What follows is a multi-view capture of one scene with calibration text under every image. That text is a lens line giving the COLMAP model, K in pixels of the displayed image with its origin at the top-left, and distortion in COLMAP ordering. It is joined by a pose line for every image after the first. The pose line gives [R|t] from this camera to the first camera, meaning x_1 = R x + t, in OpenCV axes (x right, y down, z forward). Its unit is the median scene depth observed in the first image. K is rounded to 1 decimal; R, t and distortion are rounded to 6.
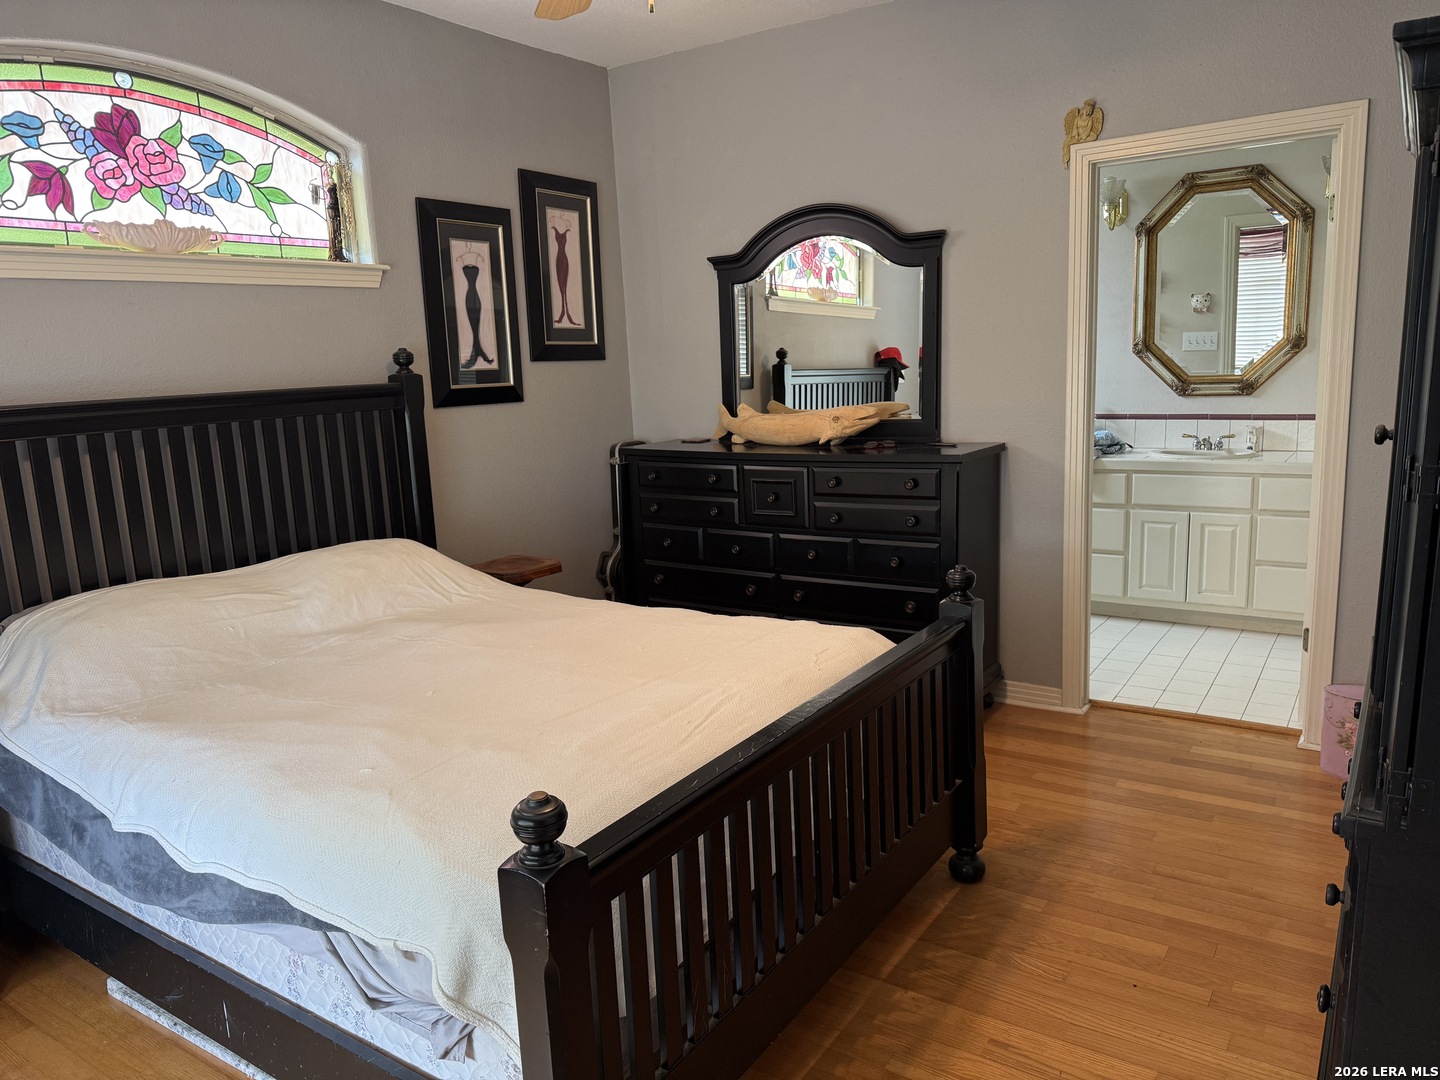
lens RADIAL K [[1026.1, 0, 720.0], [0, 1026.1, 540.0], [0, 0, 1]] dist [-0.006165, -0.004313]
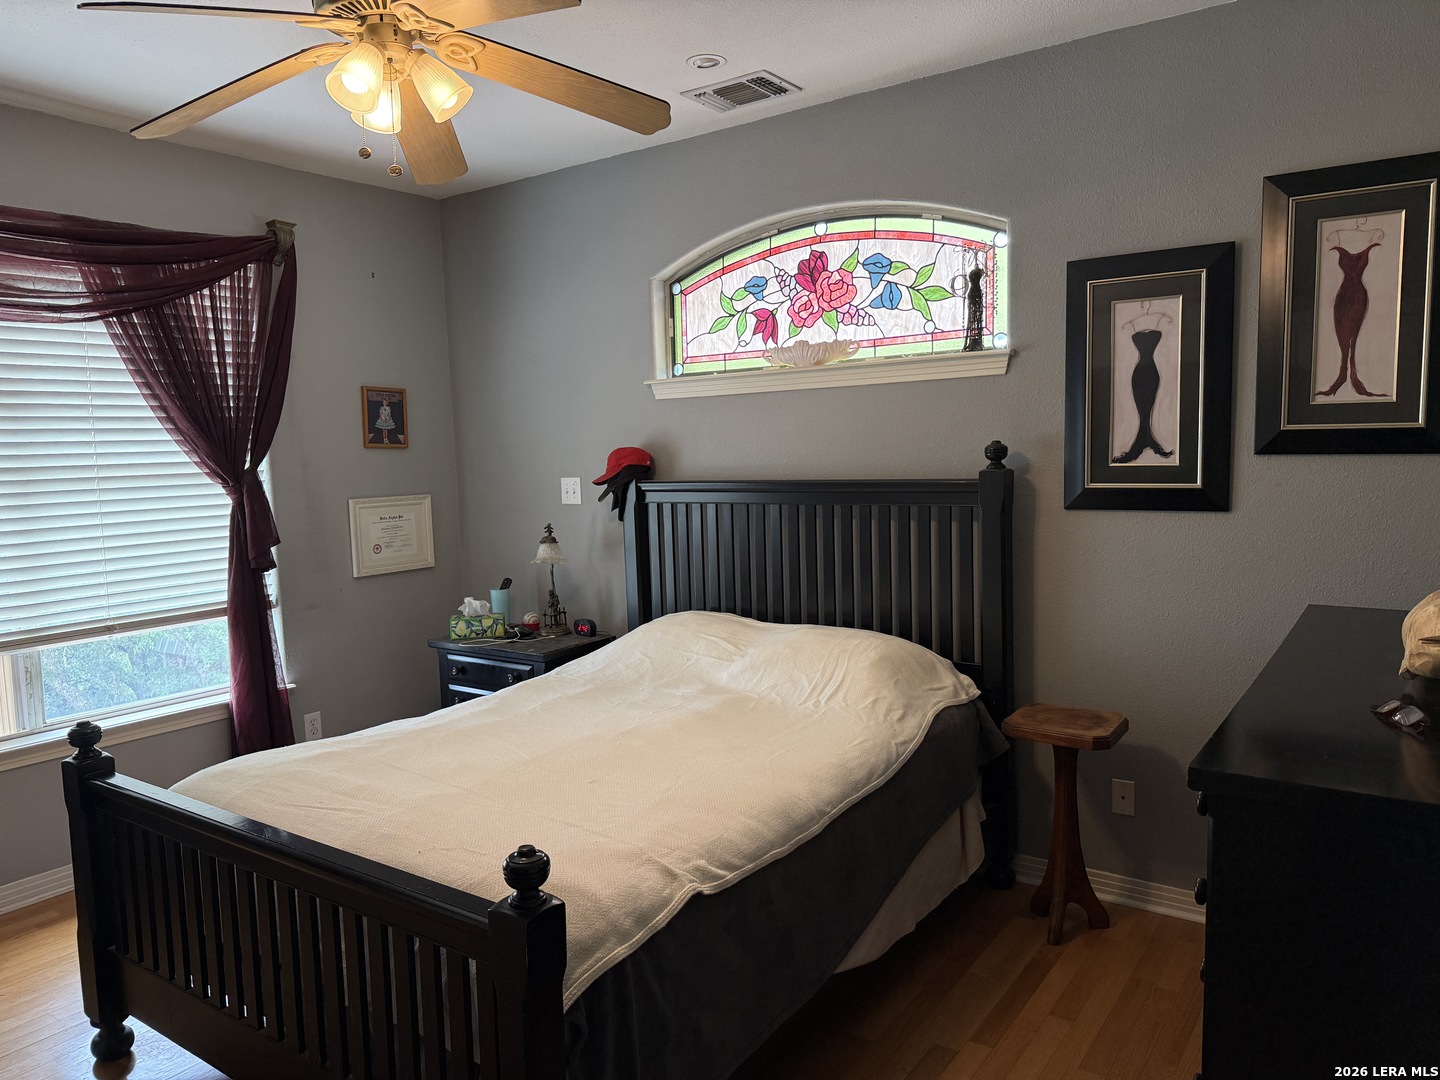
lens RADIAL K [[1009.8, 0, 720.0], [0, 1009.8, 540.0], [0, 0, 1]] dist [0.147302, -0.222049]
pose [[-0.008638, 0.135314, -0.990765, 0.675954], [-0.144593, 0.980220, 0.135134, -0.212578], [0.989453, 0.144425, 0.011099, 0.862026]]
